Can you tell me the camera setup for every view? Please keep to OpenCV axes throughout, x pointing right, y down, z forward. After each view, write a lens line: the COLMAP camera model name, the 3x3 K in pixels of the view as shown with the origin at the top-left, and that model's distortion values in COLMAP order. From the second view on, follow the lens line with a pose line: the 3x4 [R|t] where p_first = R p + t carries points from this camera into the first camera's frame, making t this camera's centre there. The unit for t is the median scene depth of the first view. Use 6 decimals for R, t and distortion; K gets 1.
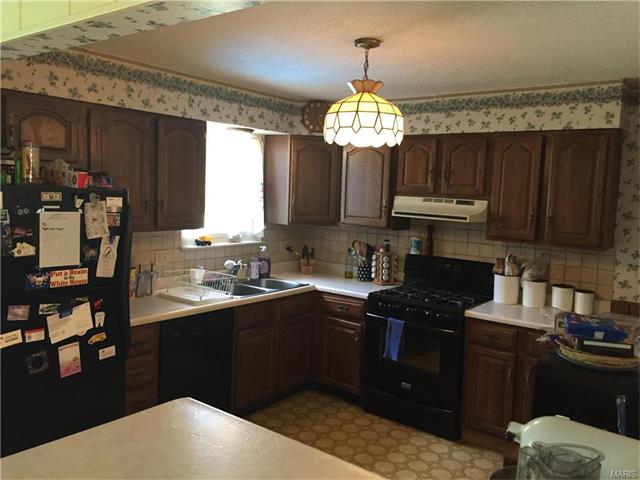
lens RADIAL K [[549.8, 0, 317.8], [0, 549.8, 237.9], [0, 0, 1]] dist [0.013846, -0.001029]
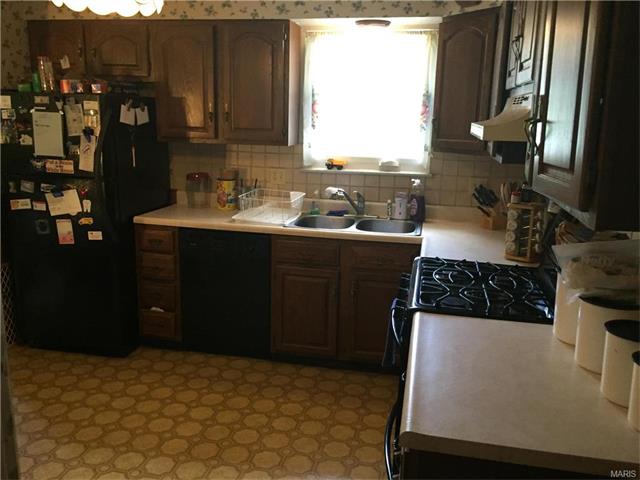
lens RADIAL K [[549.8, 0, 319.1], [0, 549.8, 241.7], [0, 0, 1]] dist [0.013846, -0.001029]
pose [[0.429357, 0.169567, -0.887074, 0.941881], [-0.091925, 0.985320, 0.143854, 0.005792], [0.898445, 0.019780, 0.438641, 0.973389]]
